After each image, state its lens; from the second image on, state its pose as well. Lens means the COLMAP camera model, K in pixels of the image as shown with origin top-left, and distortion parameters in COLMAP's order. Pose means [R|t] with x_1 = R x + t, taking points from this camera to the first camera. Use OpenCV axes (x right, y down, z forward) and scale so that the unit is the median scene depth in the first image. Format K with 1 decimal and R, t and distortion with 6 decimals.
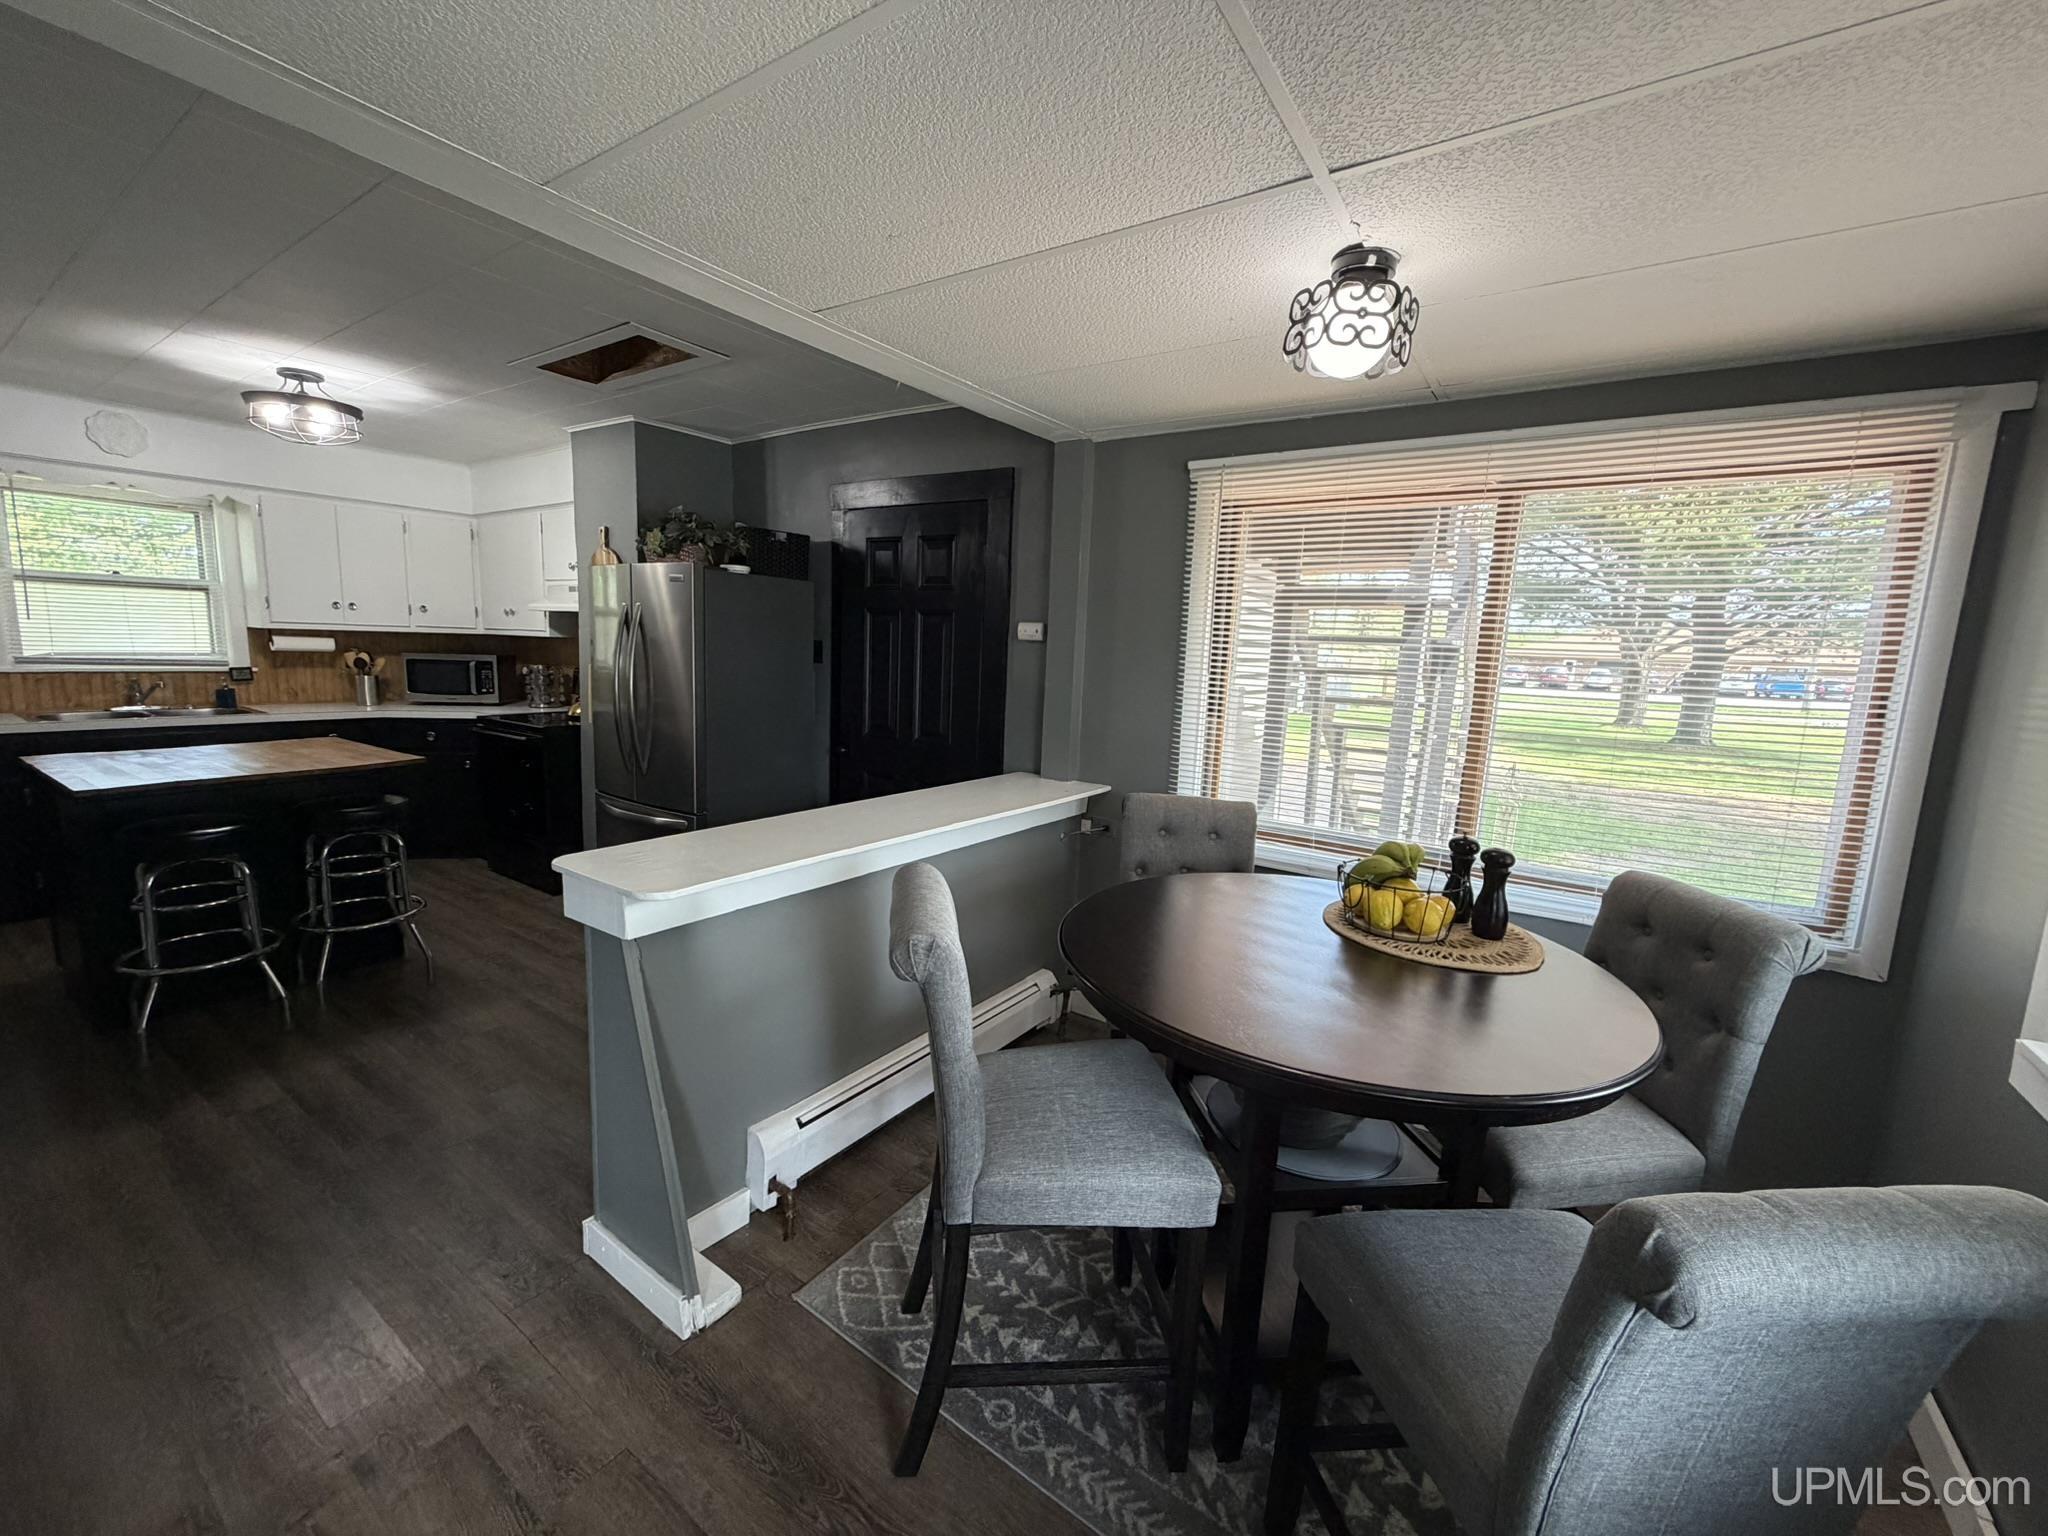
lens RADIAL K [[827.1, 0, 1019.7], [0, 827.1, 763.7], [0, 0, 1]] dist [0.000813, 0.000190]
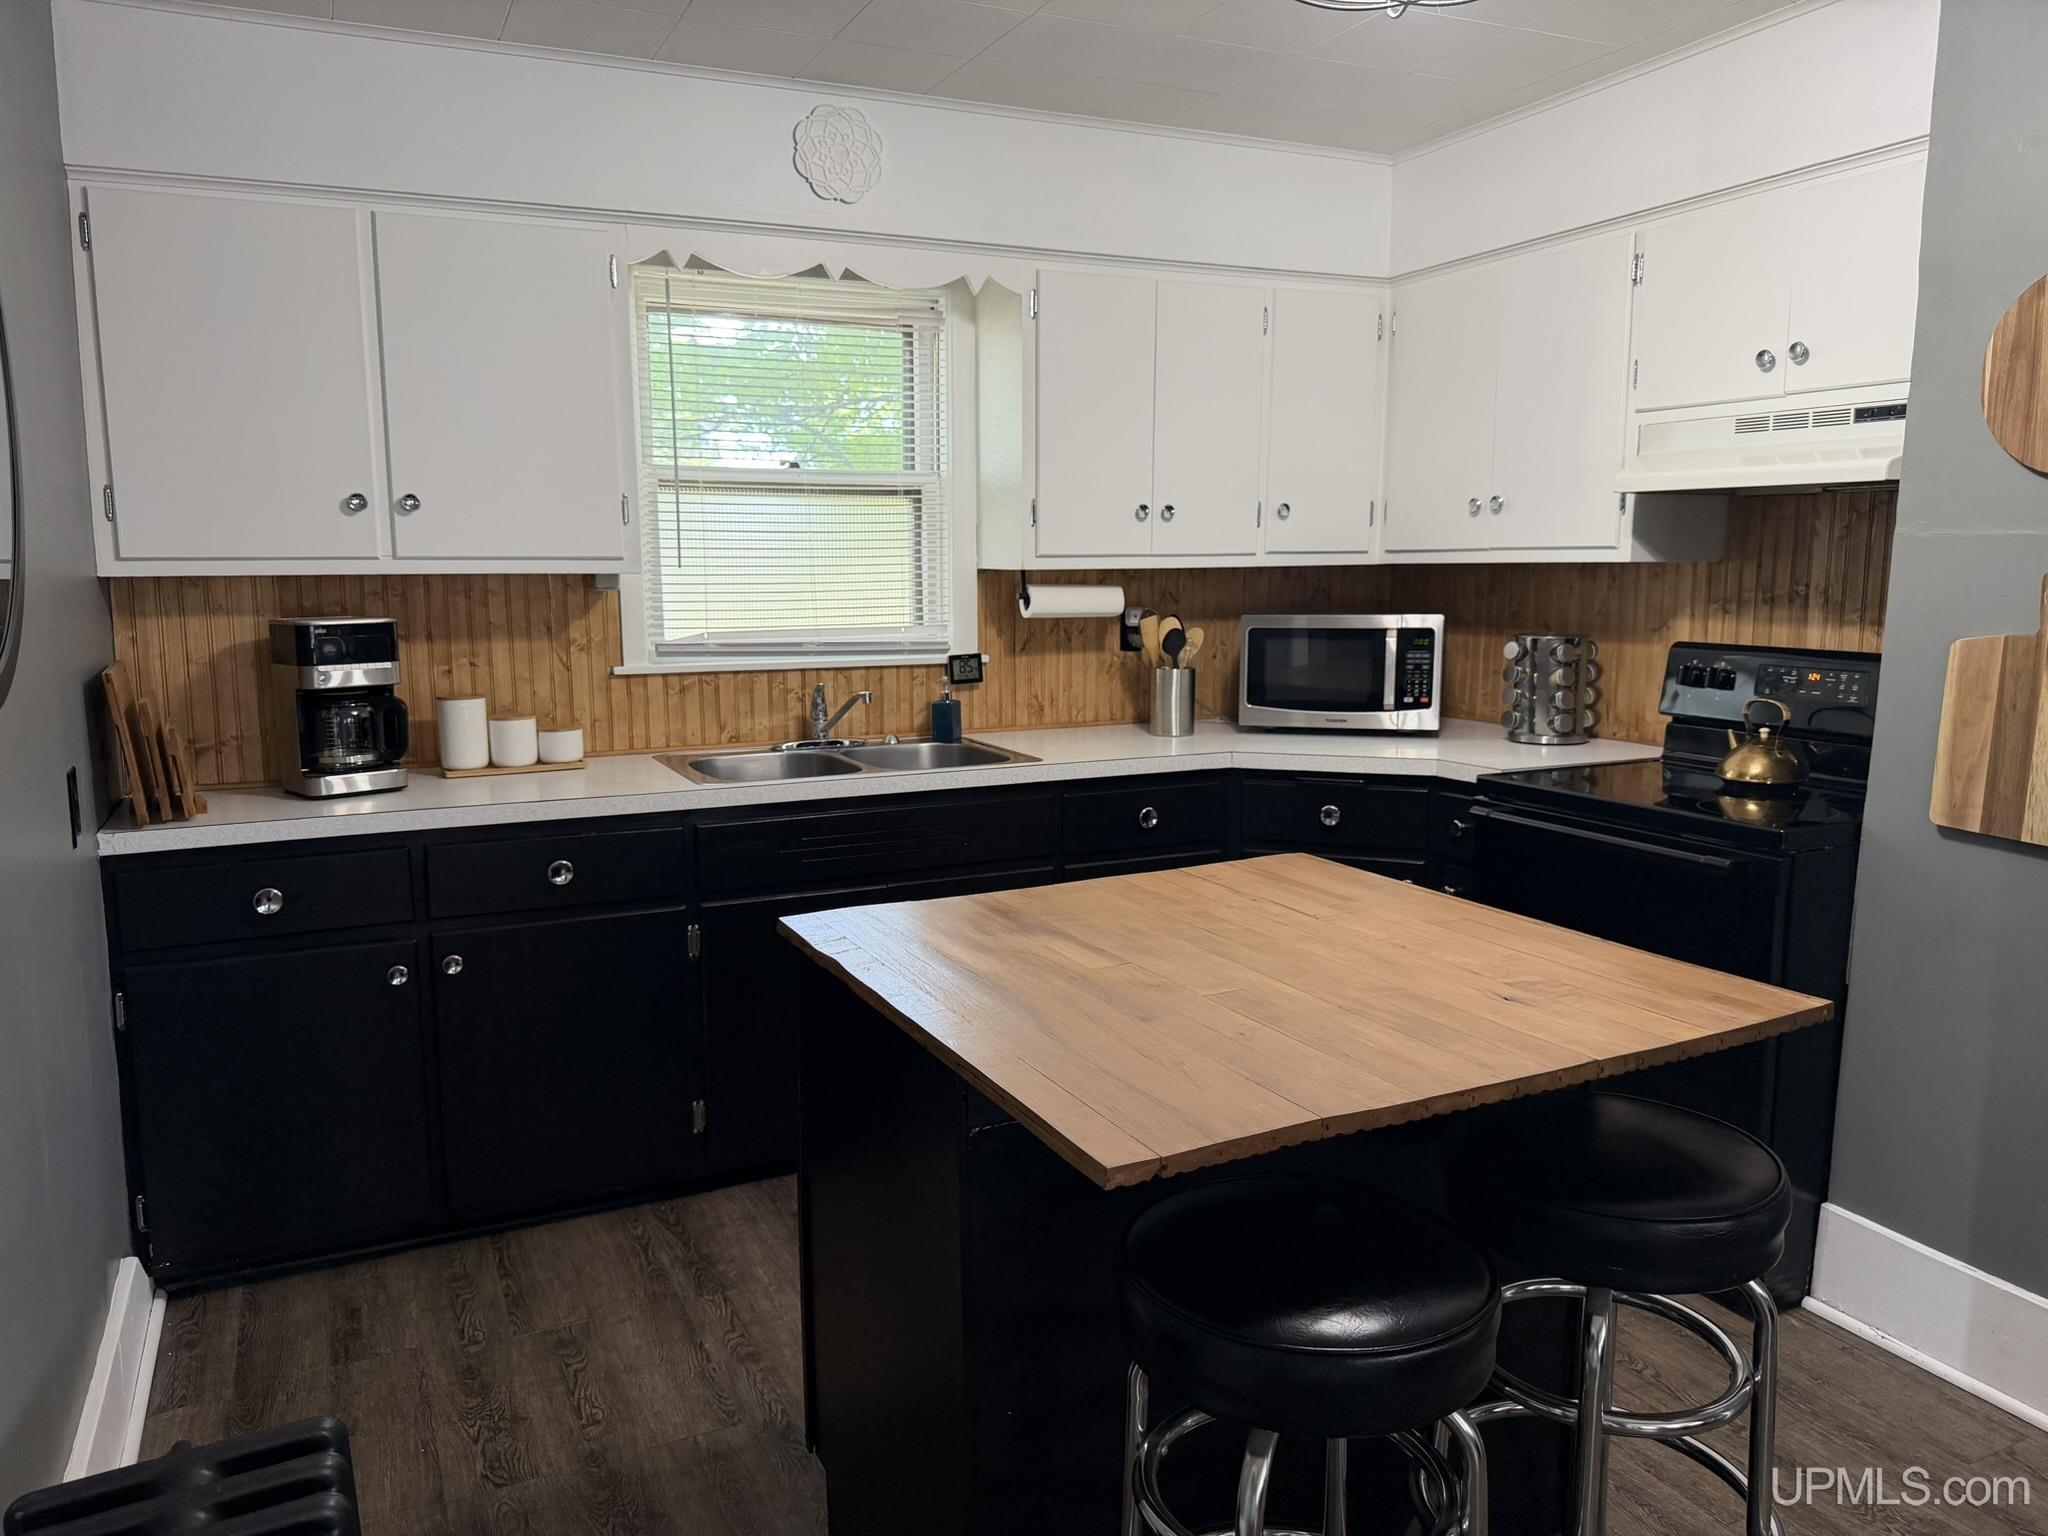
lens RADIAL K [[1451.5, 0, 1003.0], [0, 1451.5, 780.9], [0, 0, 1]] dist [0.045048, -0.050958]
pose [[0.859594, 0.037818, -0.509577, -0.505565], [-0.037452, 0.999238, 0.010982, -0.054926], [0.509604, 0.009644, 0.860355, 0.305887]]
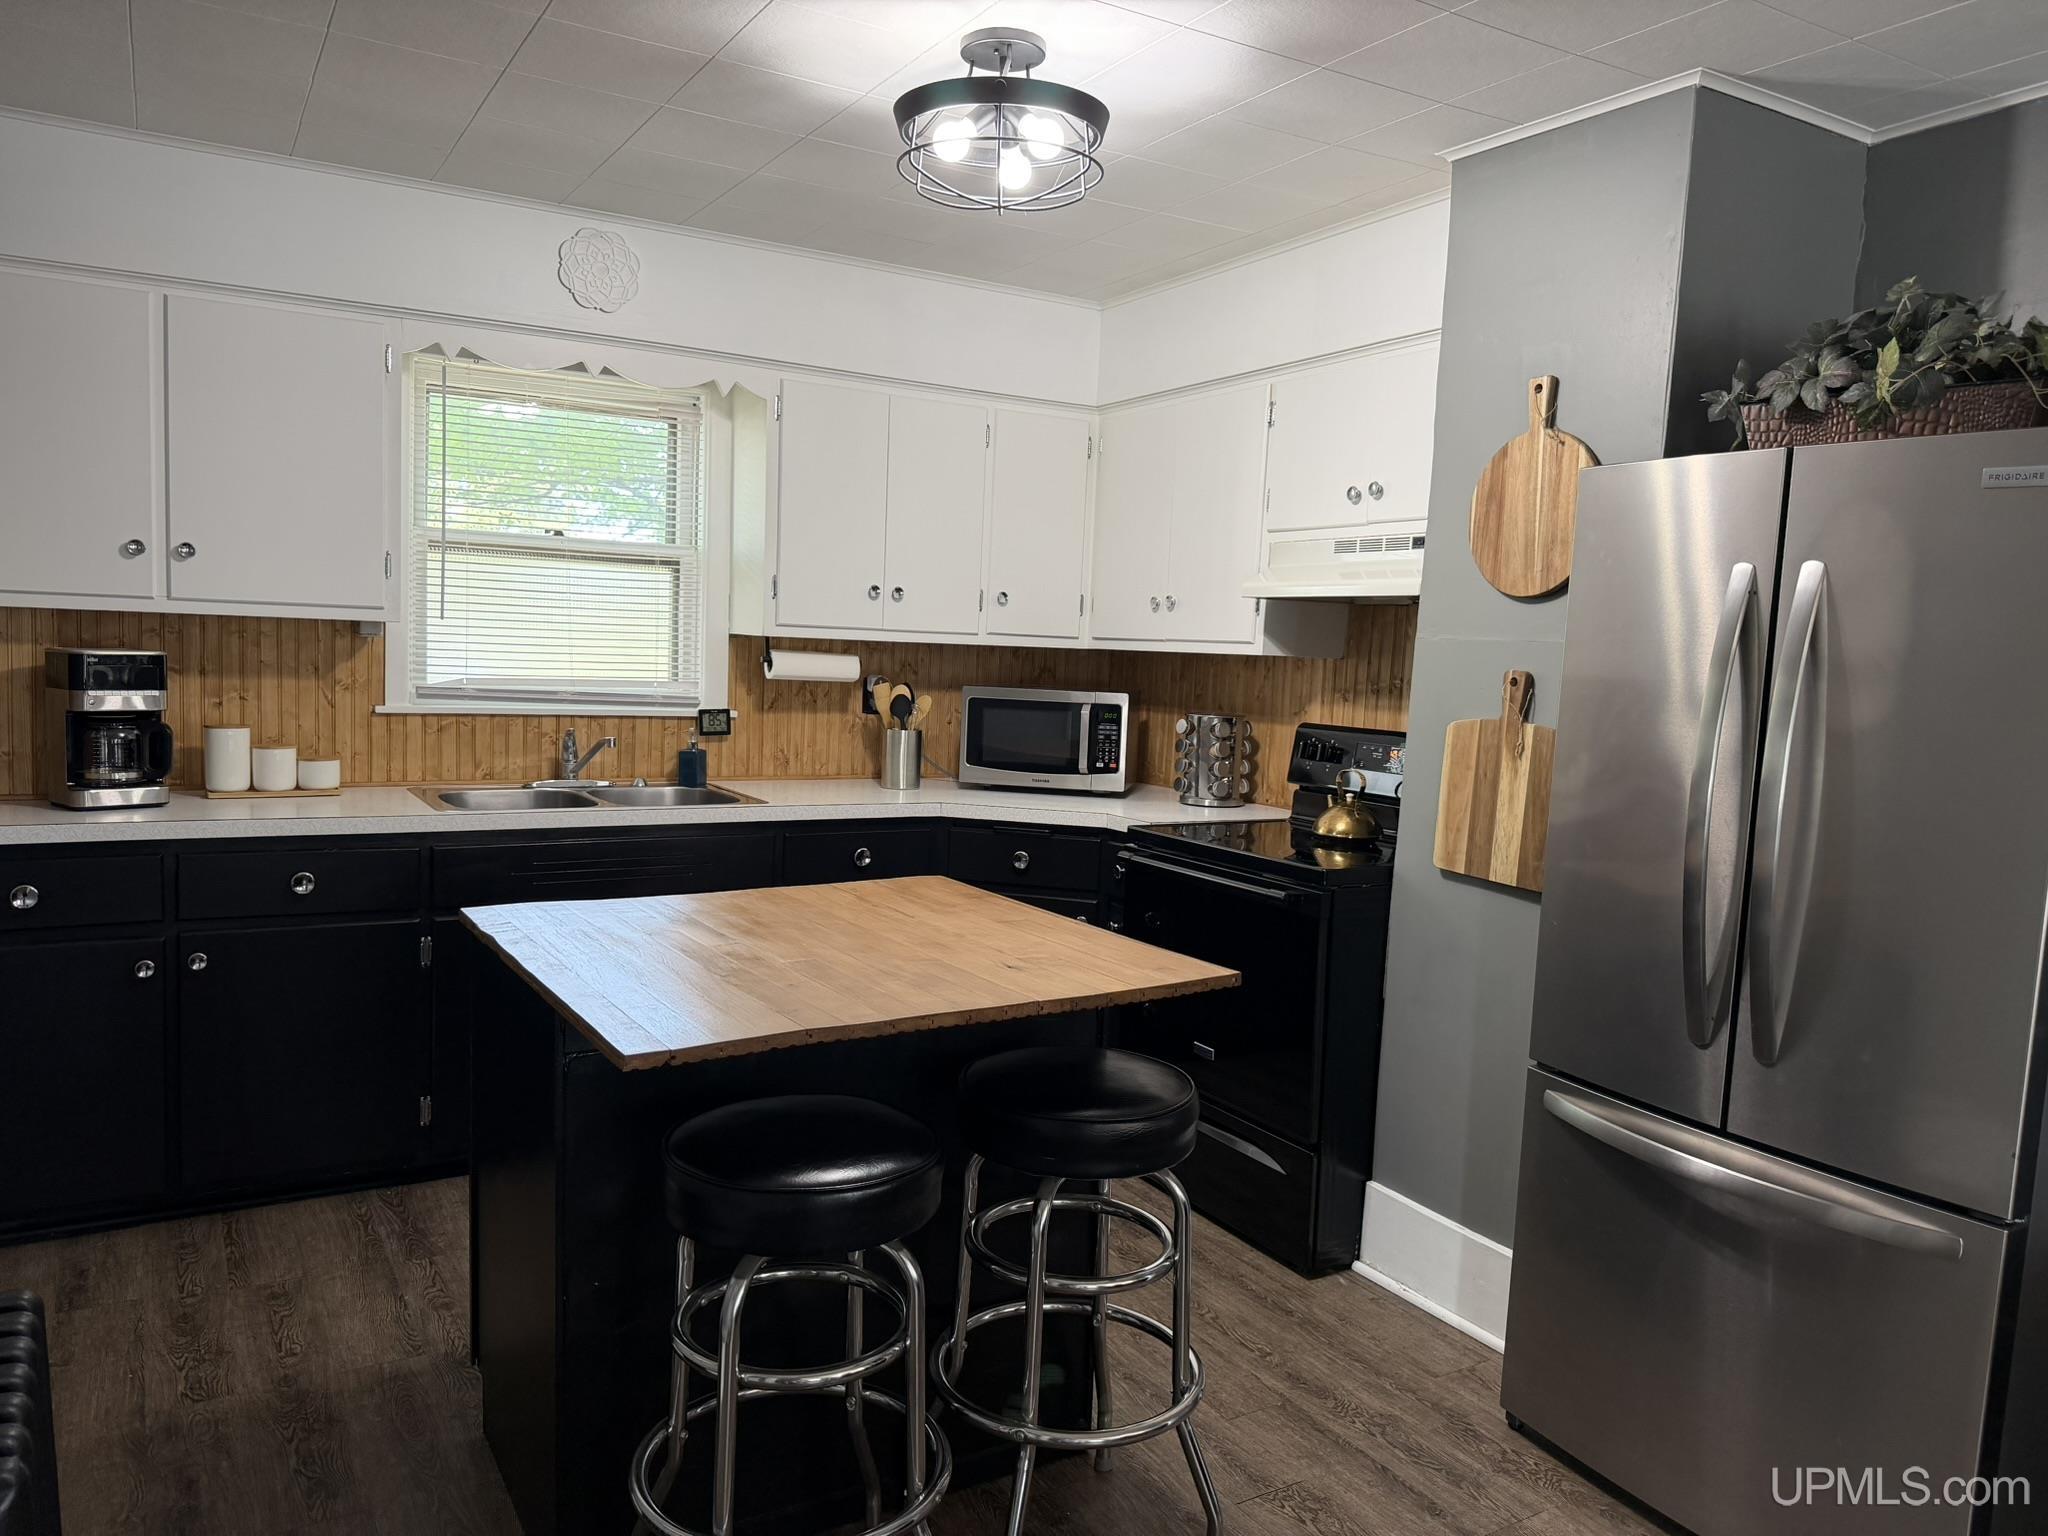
lens RADIAL K [[1451.5, 0, 1013.9], [0, 1451.5, 787.9], [0, 0, 1]] dist [0.045048, -0.050958]
pose [[0.905667, 0.044161, -0.421683, -0.381434], [-0.069479, 0.996574, -0.044855, -0.039192], [0.418258, 0.069922, 0.905633, 0.249619]]
